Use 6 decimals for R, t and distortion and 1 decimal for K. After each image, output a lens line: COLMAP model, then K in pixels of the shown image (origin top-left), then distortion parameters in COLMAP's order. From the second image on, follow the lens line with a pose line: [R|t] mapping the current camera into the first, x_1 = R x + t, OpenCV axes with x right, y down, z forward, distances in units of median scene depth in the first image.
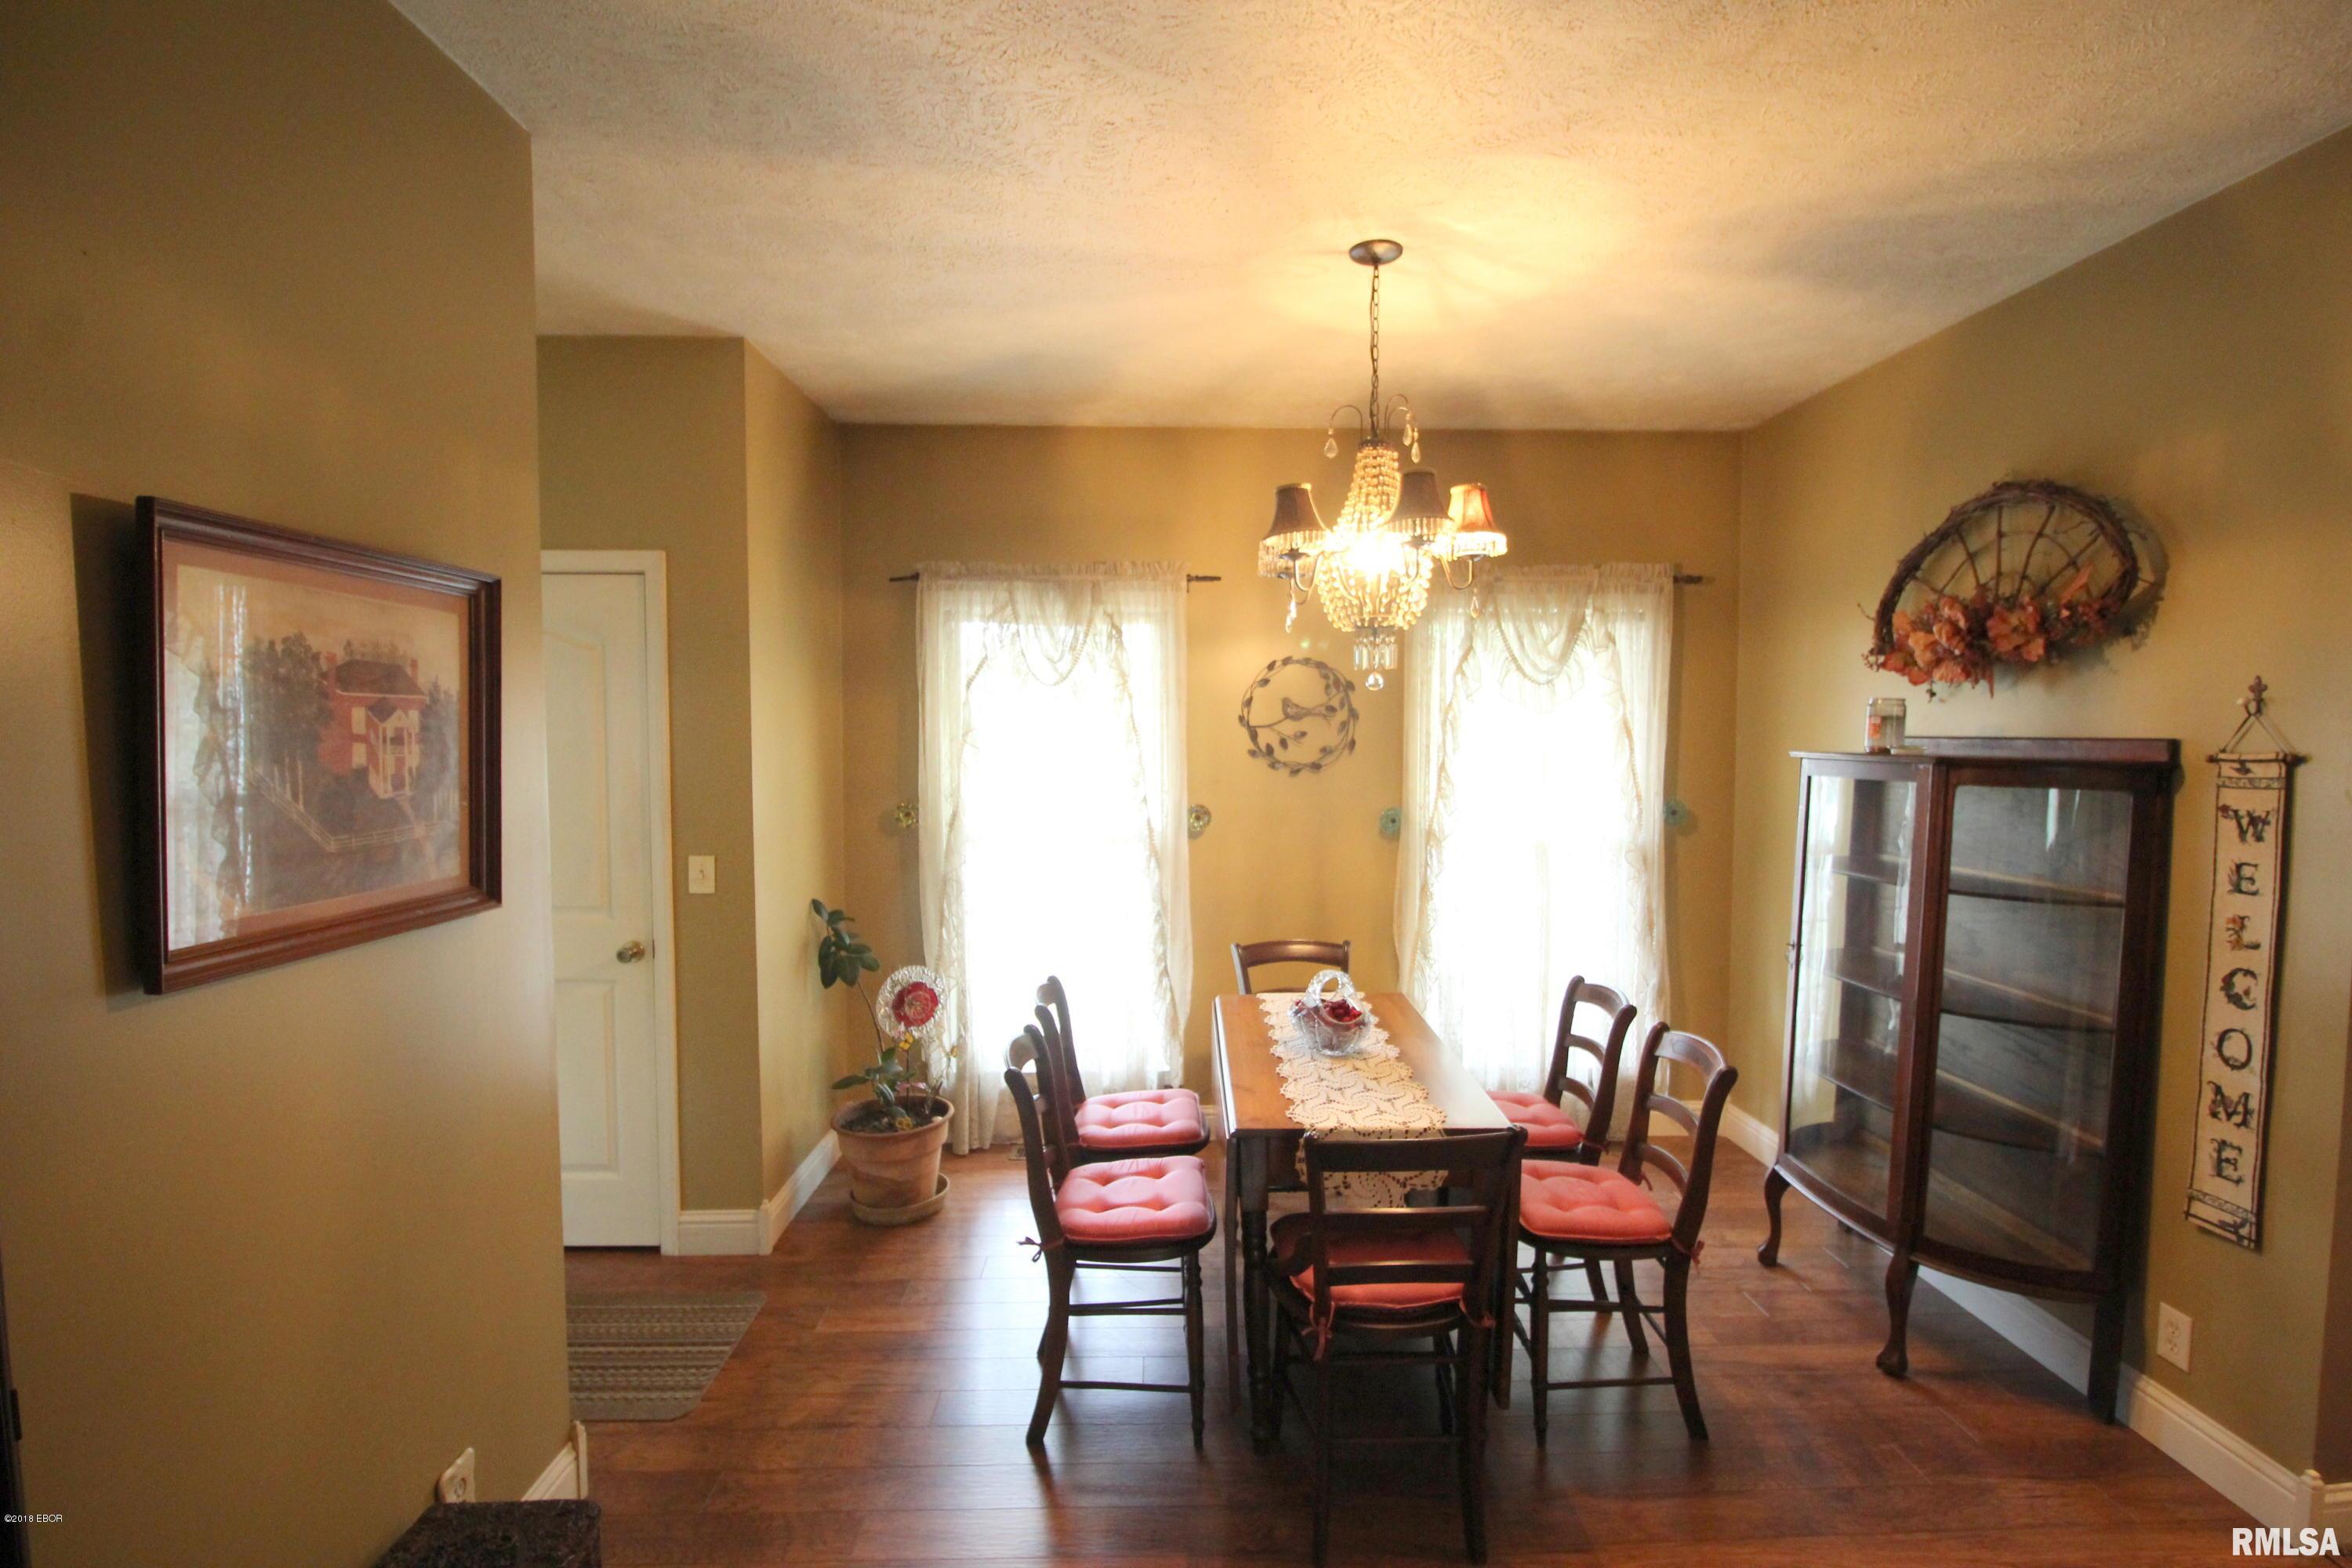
lens RADIAL K [[1086.7, 0, 1189.5], [0, 1086.7, 795.2], [0, 0, 1]] dist [-0.001438, -0.011204]
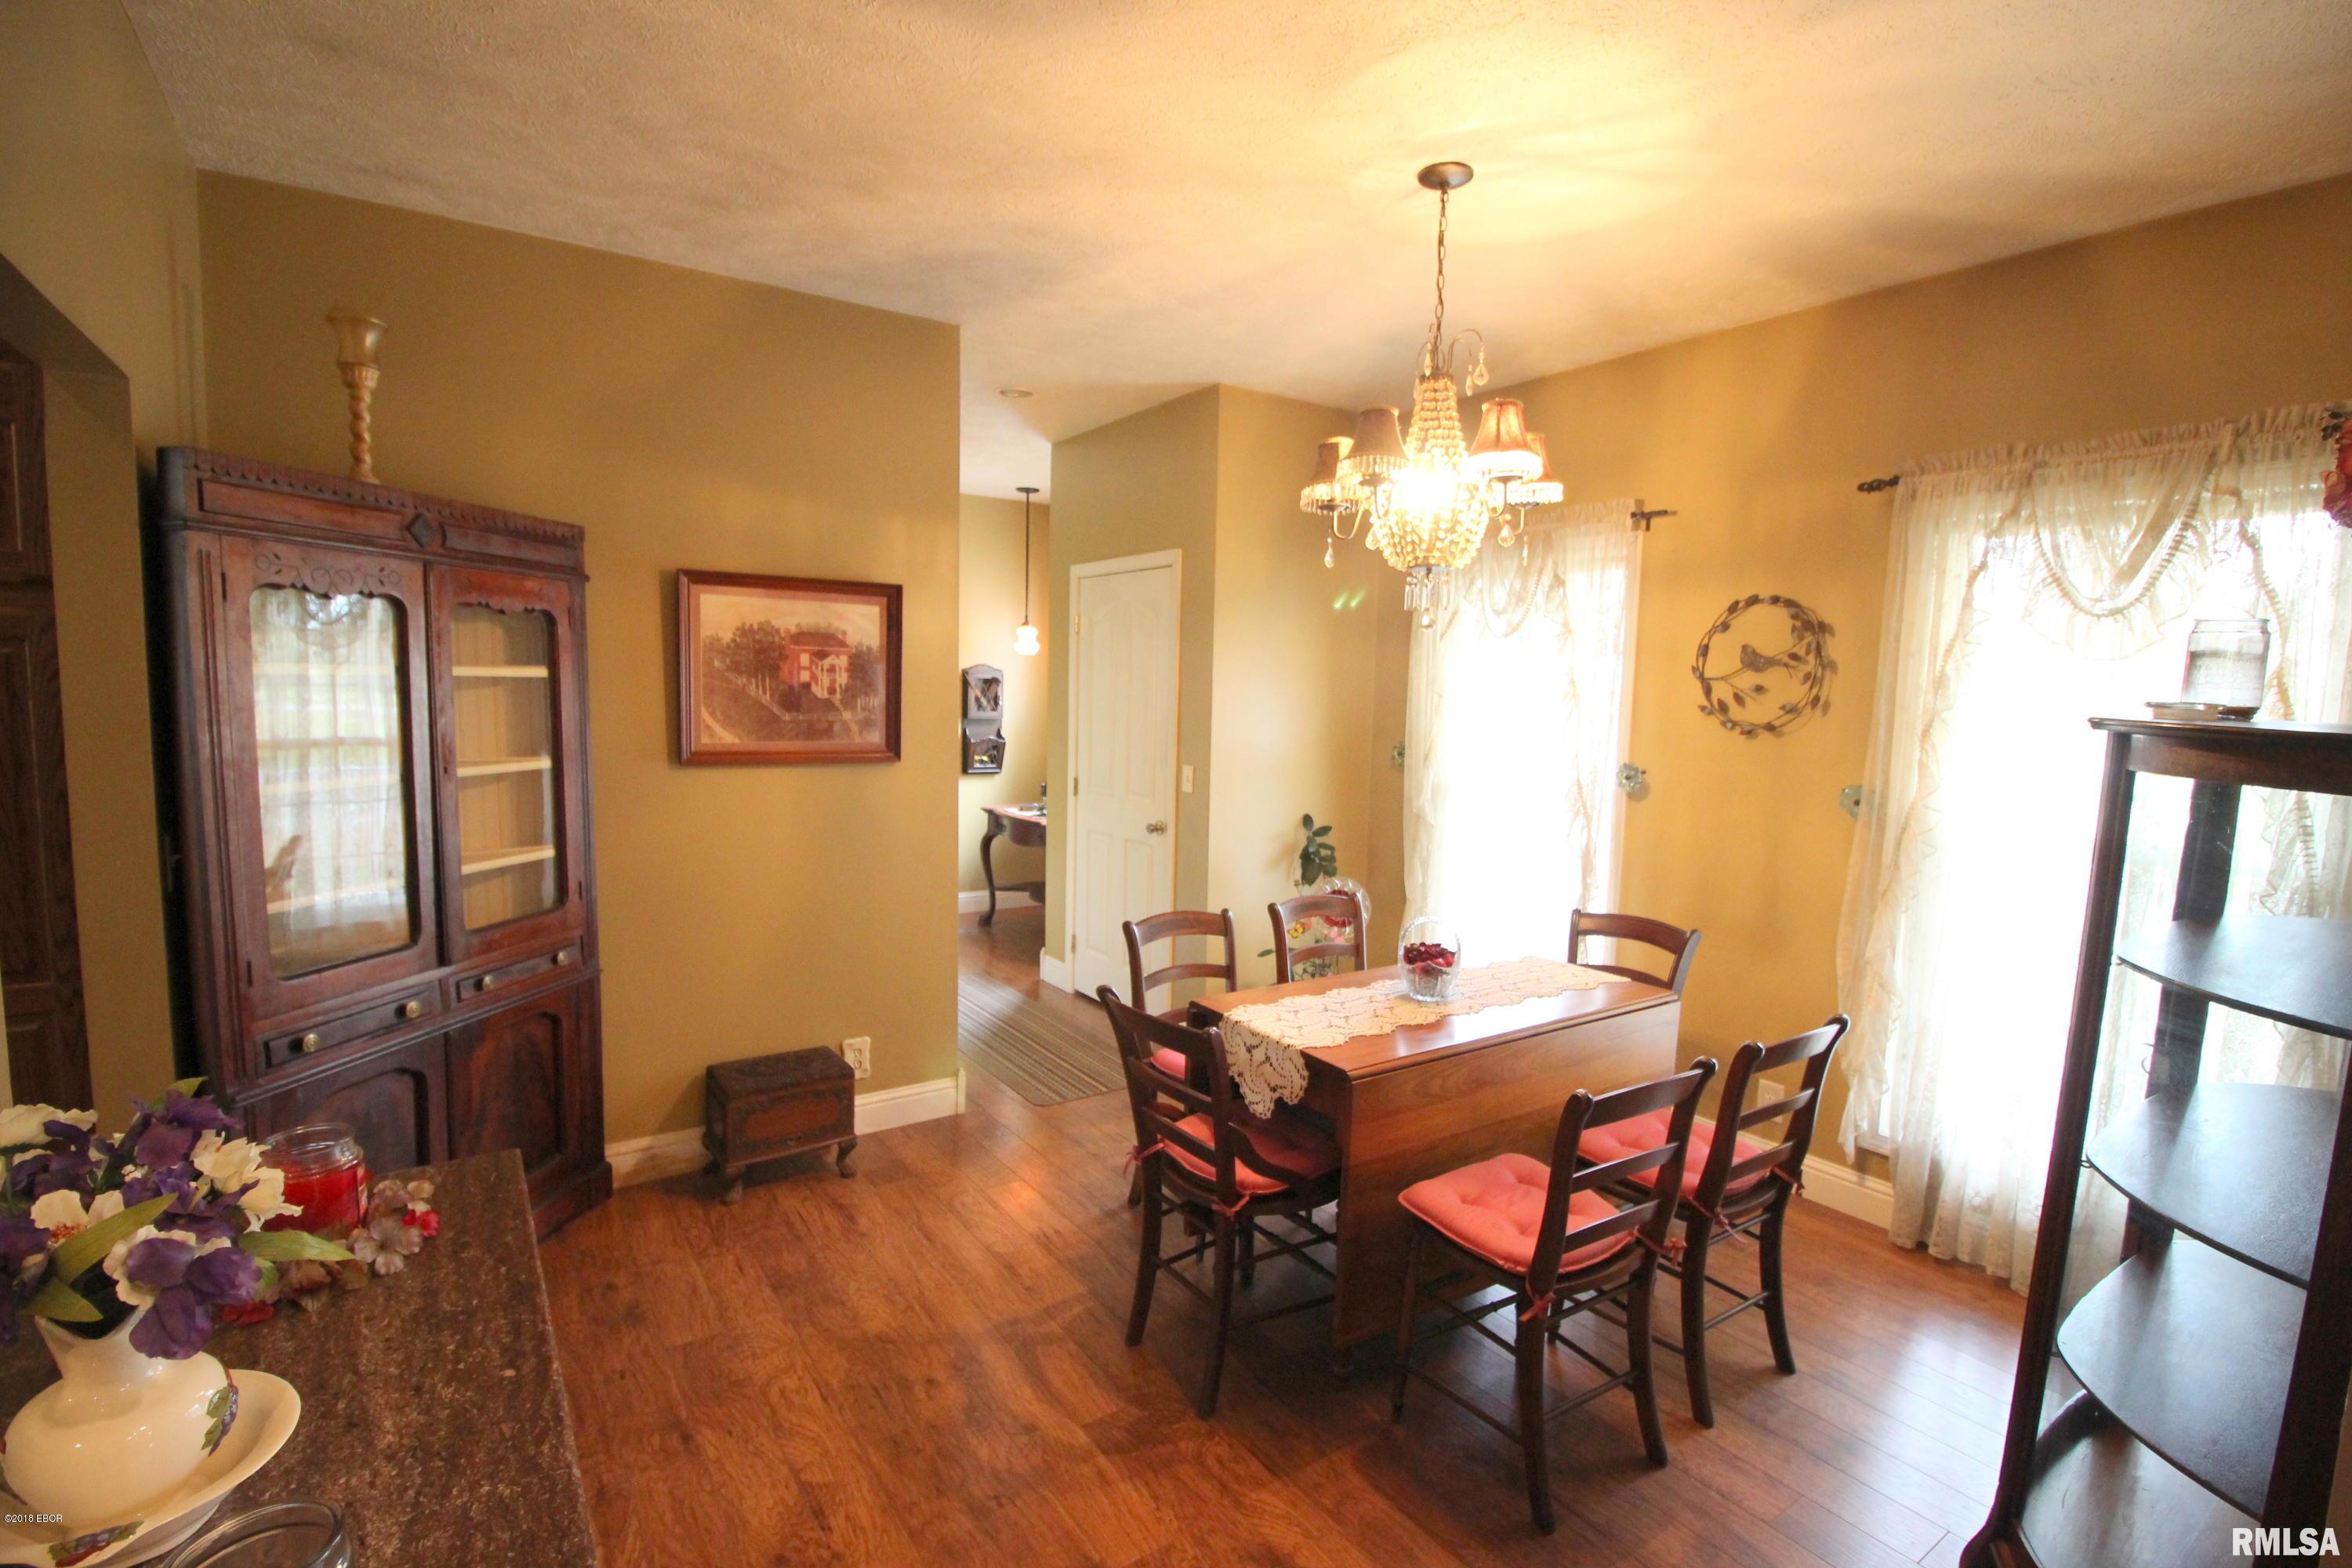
lens RADIAL K [[1086.7, 0, 1184.9], [0, 1086.7, 793.9], [0, 0, 1]] dist [-0.001438, -0.011204]
pose [[0.545815, 0.093808, -0.832638, 0.618466], [-0.069725, 0.995352, 0.066433, -0.000614], [0.835000, 0.021796, 0.549819, 0.198207]]
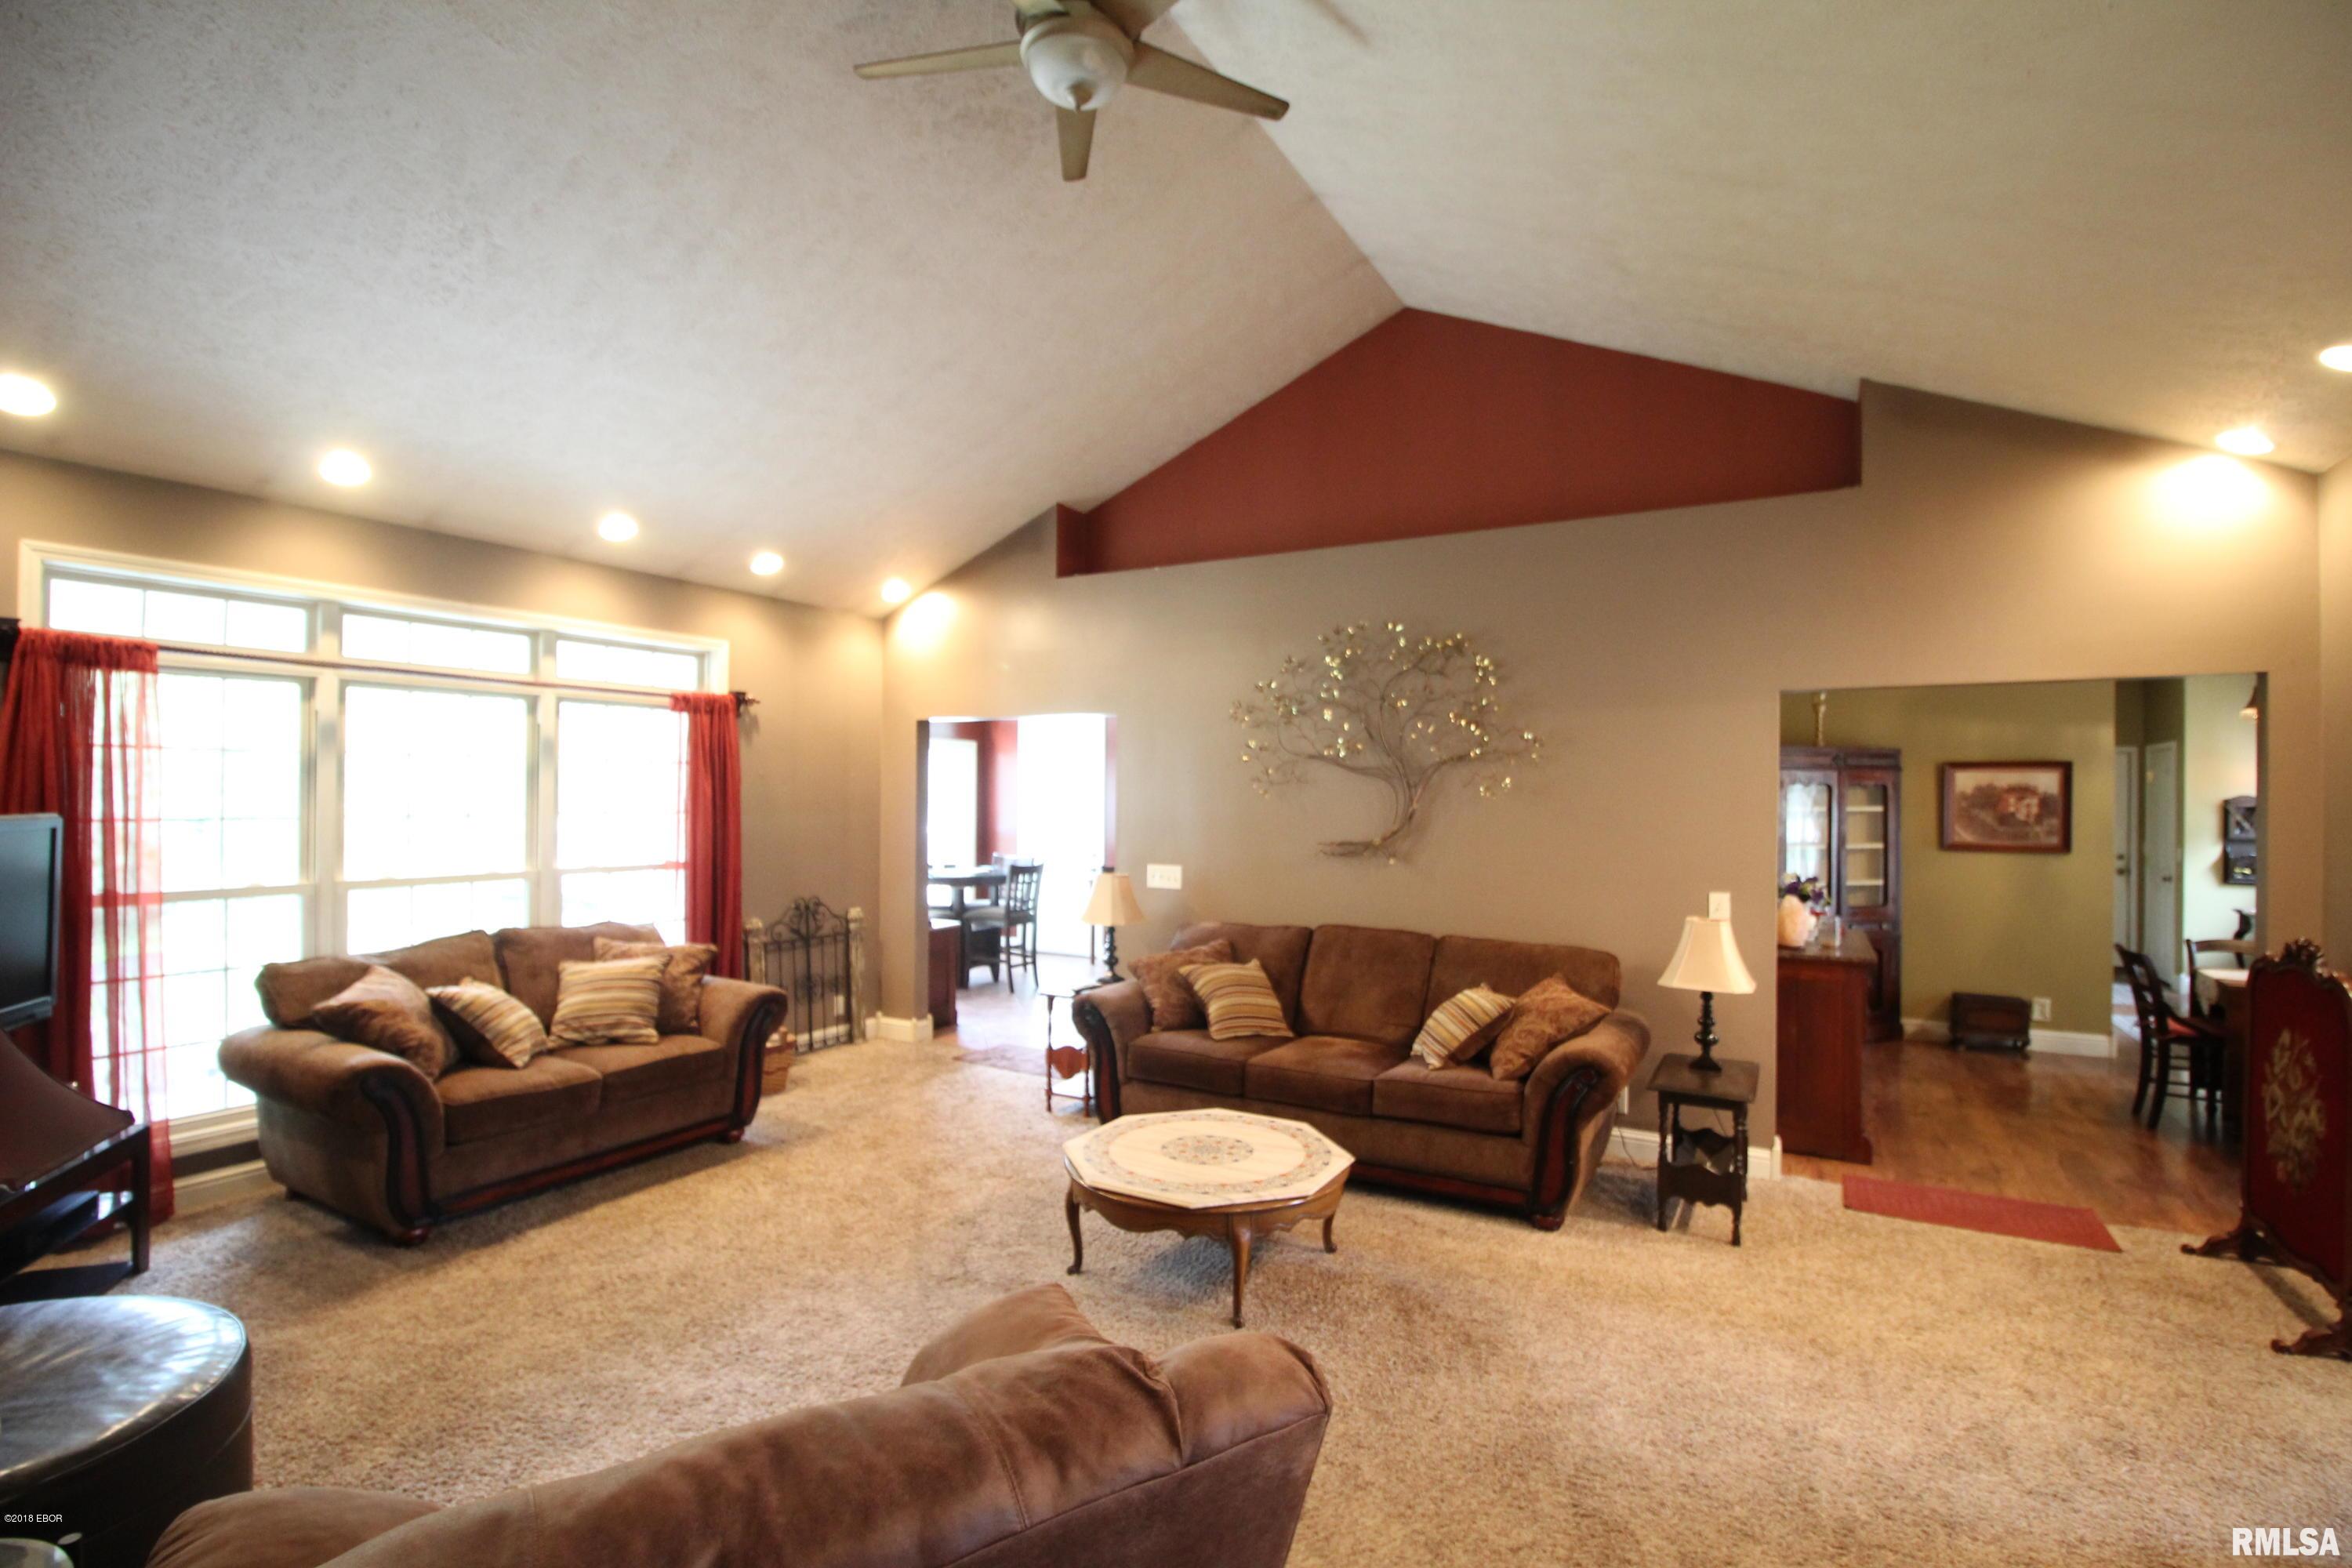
lens RADIAL K [[1086.7, 0, 1188.7], [0, 1086.7, 792.6], [0, 0, 1]] dist [-0.001438, -0.011204]
pose [[-0.511842, -0.008405, -0.859038, 1.994766], [-0.054907, 0.998228, 0.022948, -0.009361], [0.857323, 0.058913, -0.511397, 0.168205]]
